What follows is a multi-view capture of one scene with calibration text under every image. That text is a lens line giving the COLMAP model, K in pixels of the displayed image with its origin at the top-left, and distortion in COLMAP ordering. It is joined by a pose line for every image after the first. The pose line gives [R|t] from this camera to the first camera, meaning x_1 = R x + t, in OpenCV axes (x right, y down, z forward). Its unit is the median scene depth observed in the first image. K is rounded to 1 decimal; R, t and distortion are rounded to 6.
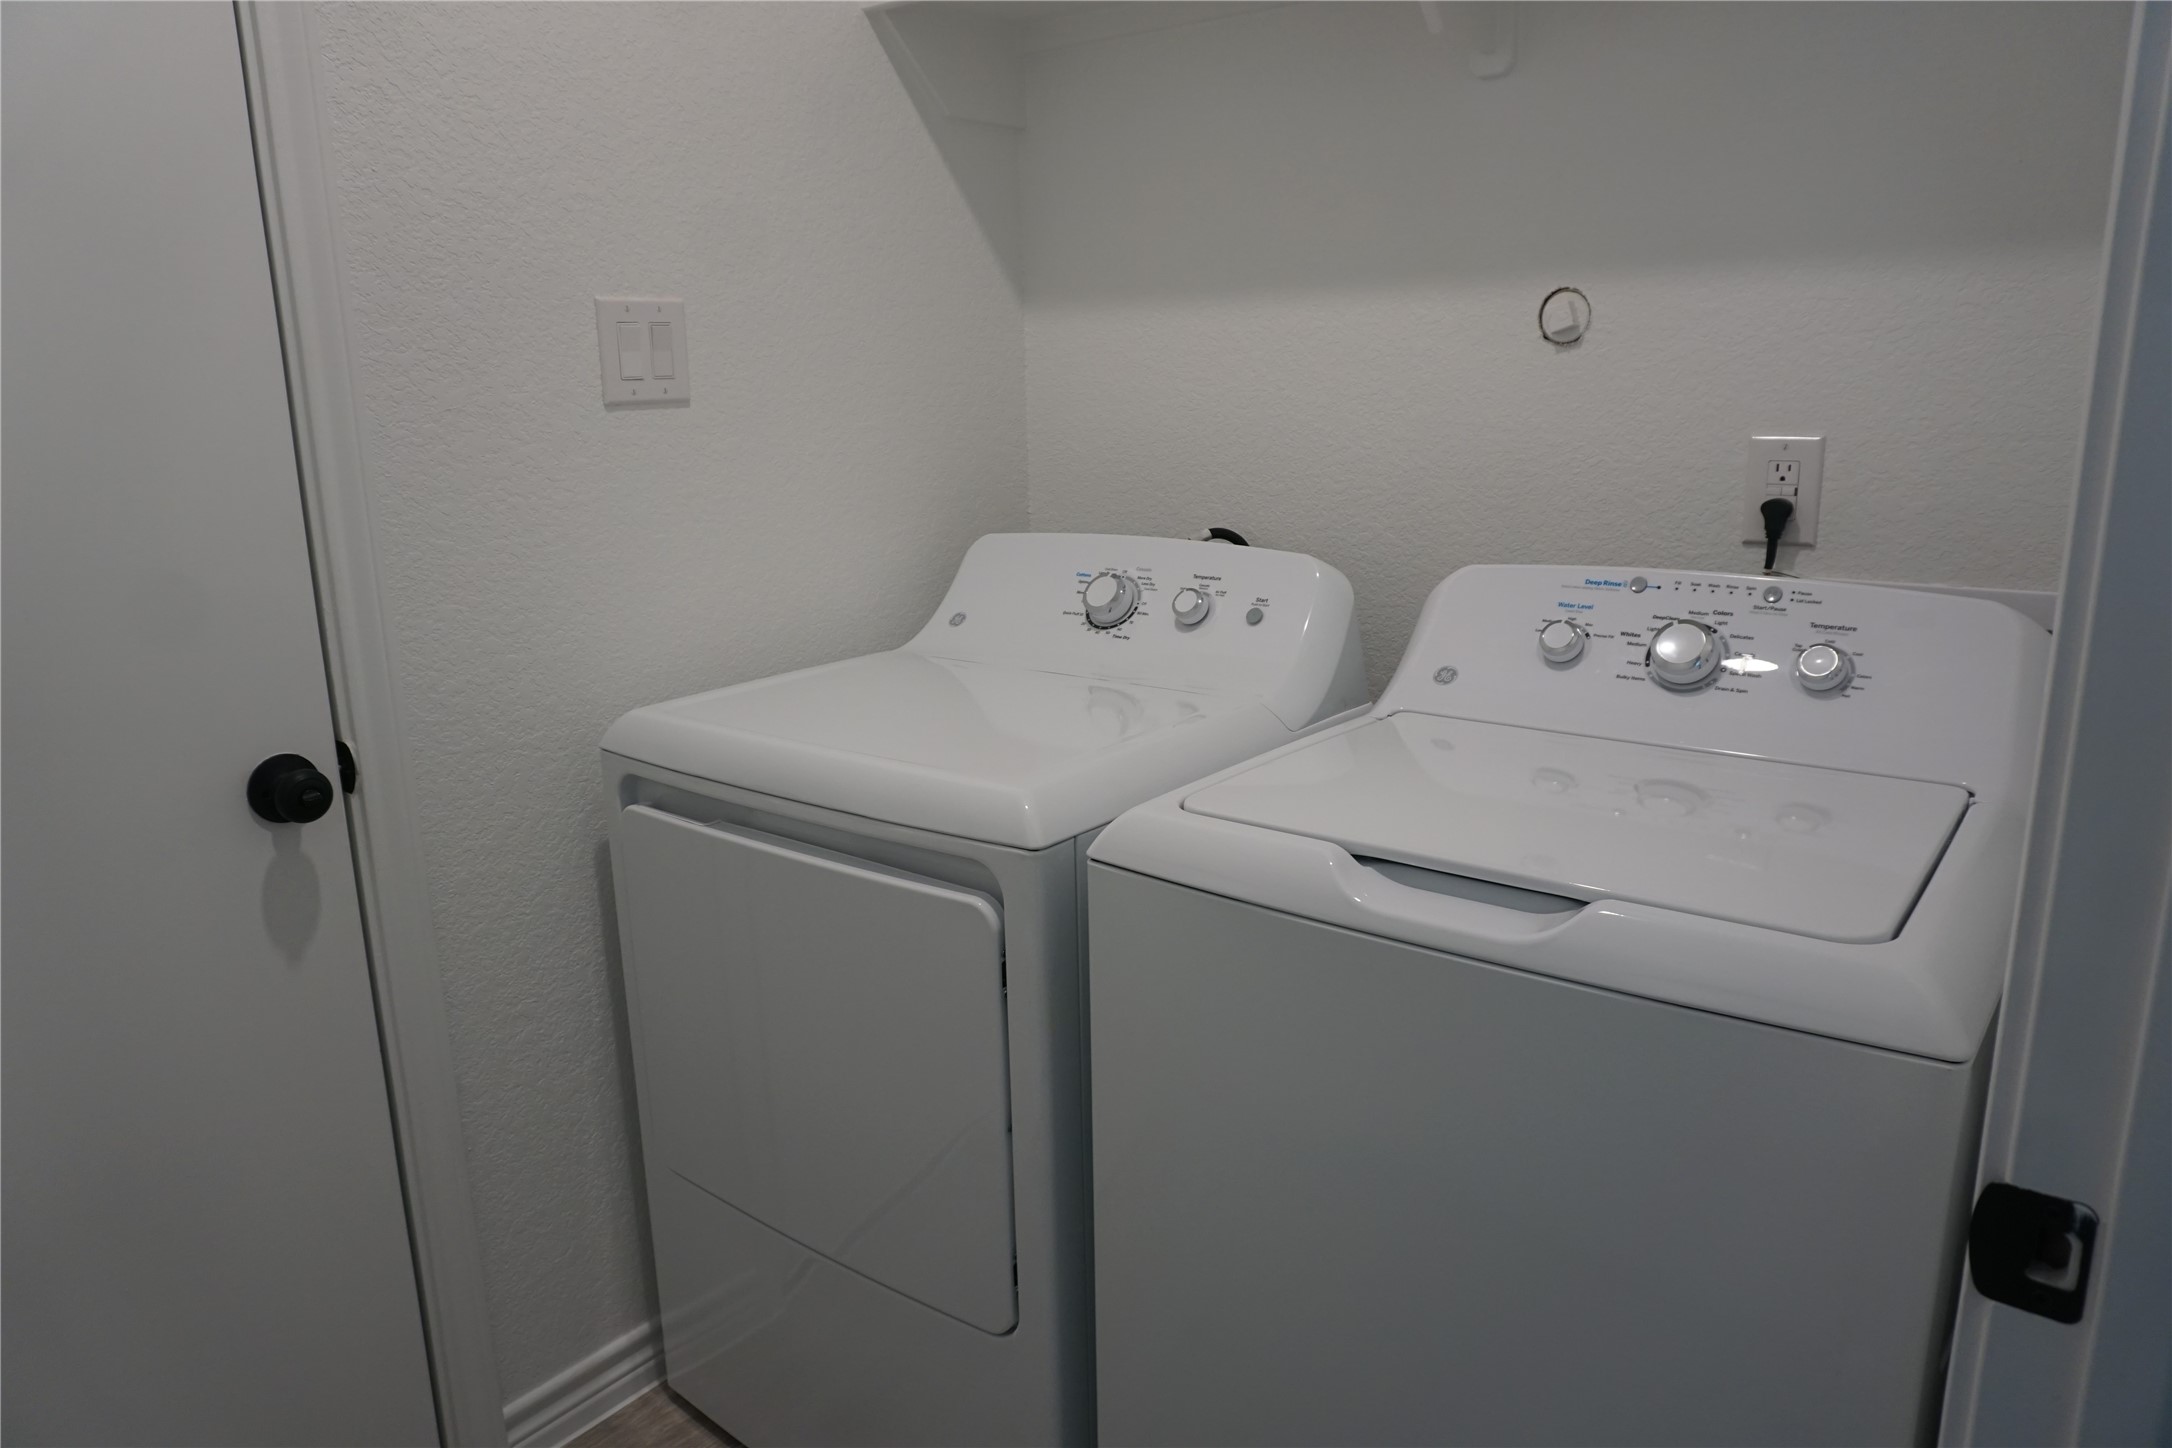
lens RADIAL K [[1457.3, 0, 1089.9], [0, 1457.3, 727.2], [0, 0, 1]] dist [-0.045809, 0.019931]
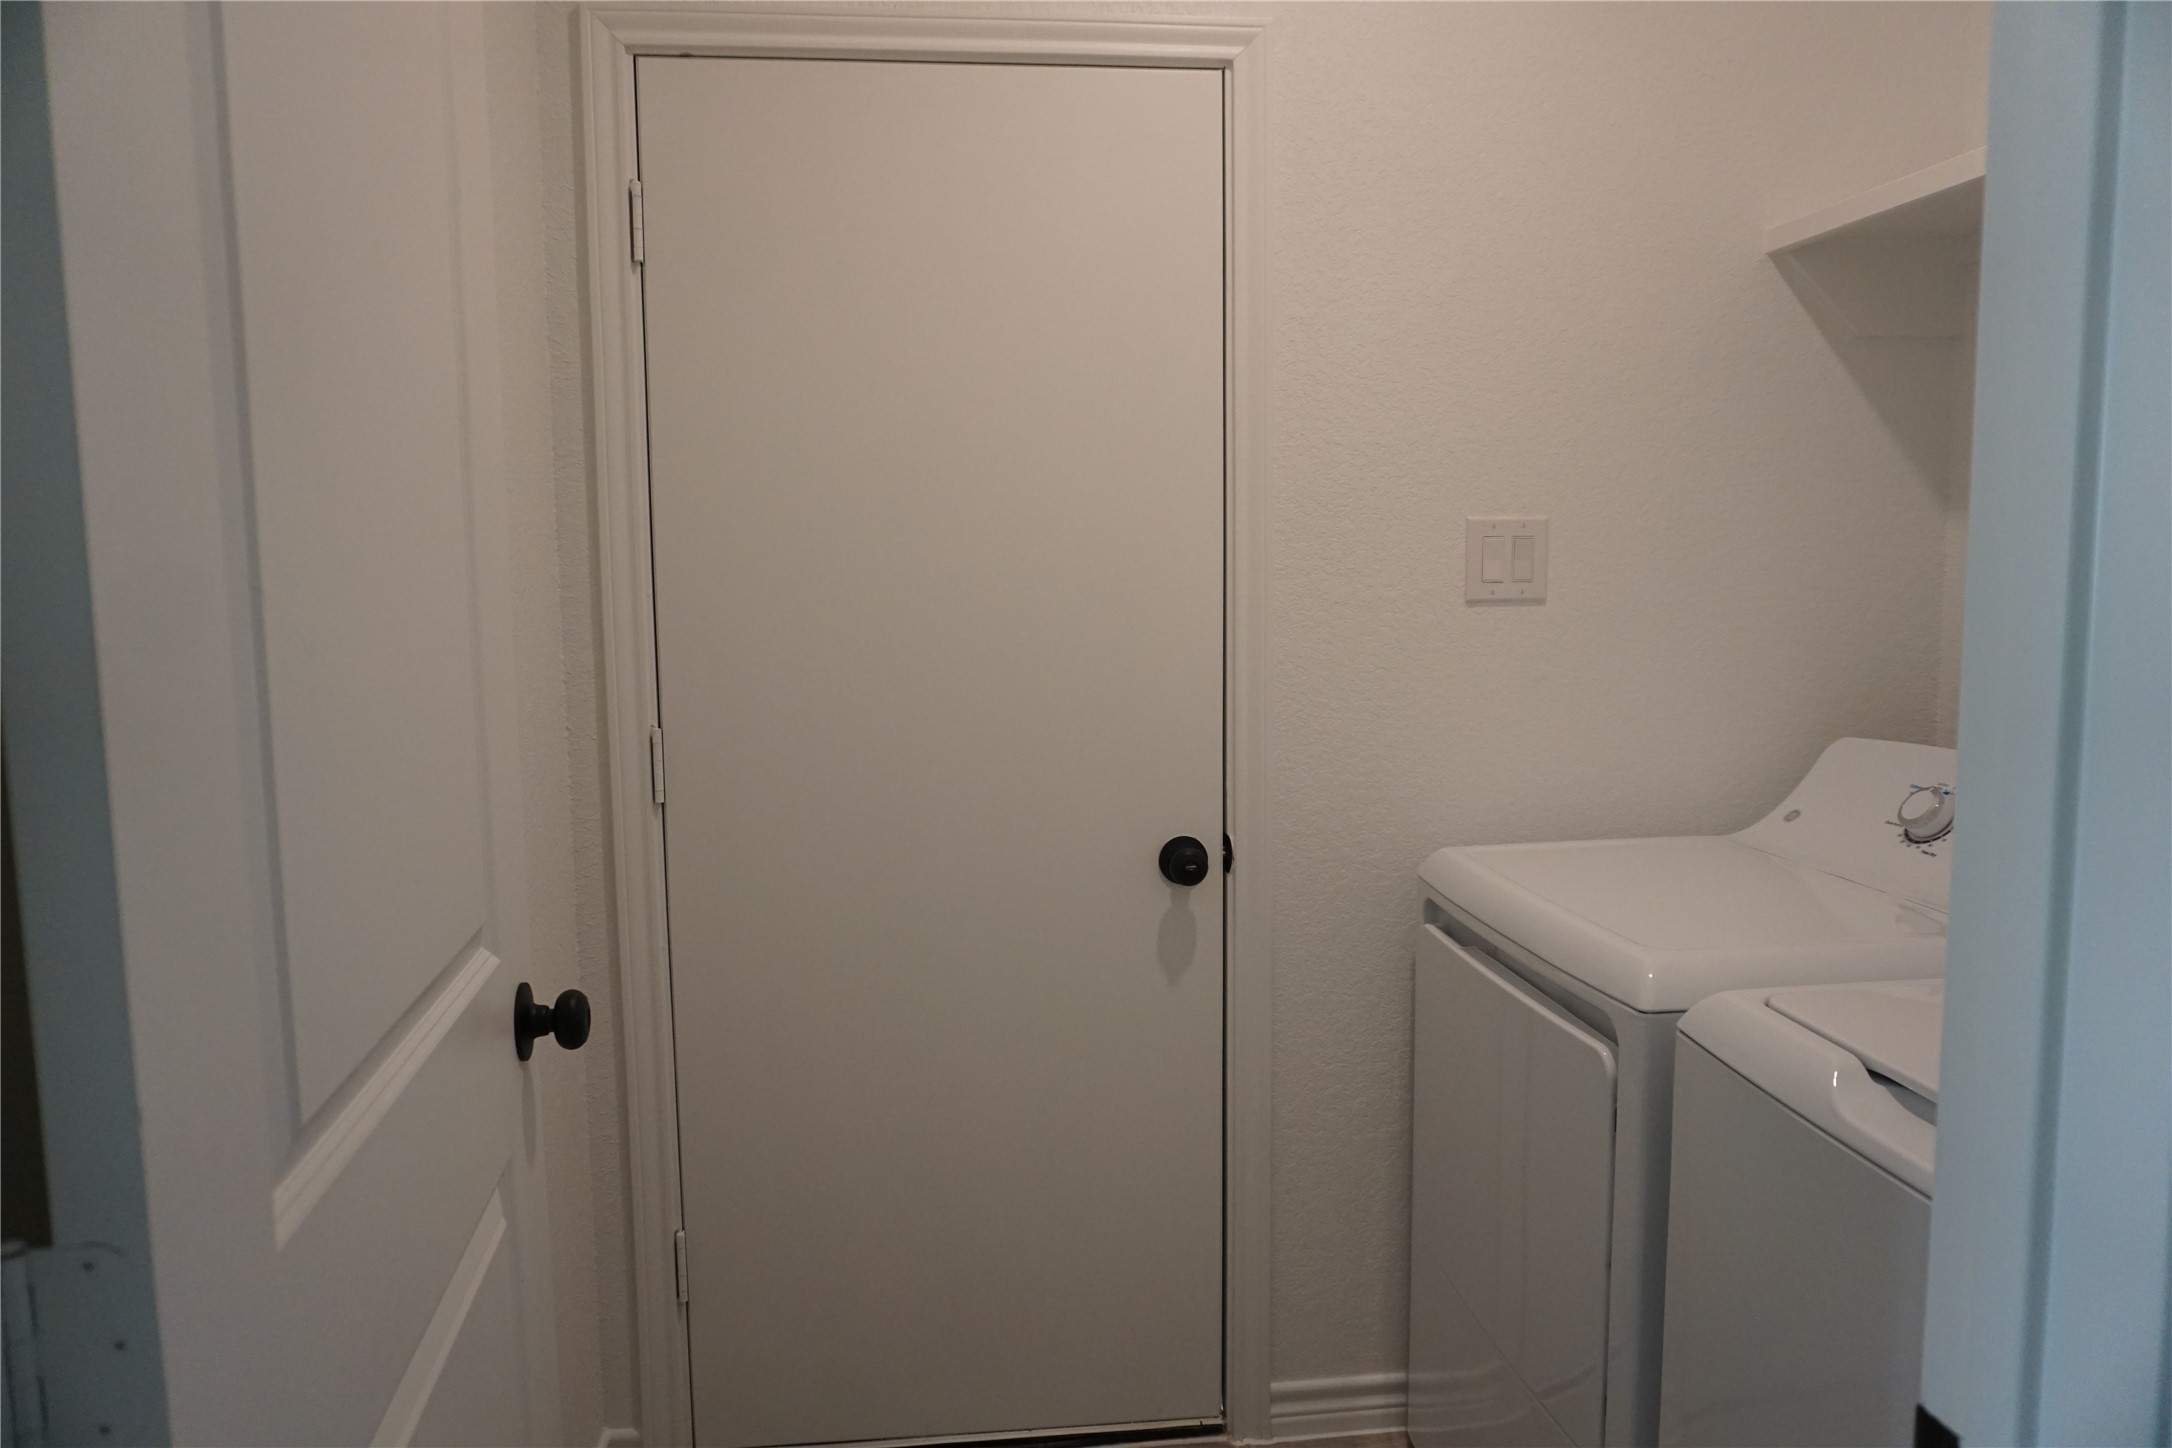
lens RADIAL K [[1457.3, 0, 1089.9], [0, 1457.3, 725.5], [0, 0, 1]] dist [-0.045809, 0.019931]
pose [[0.698535, 0.090602, -0.709817, 0.331600], [-0.171310, 0.984280, -0.042953, -0.009181], [0.694767, 0.151603, 0.703075, -0.084652]]
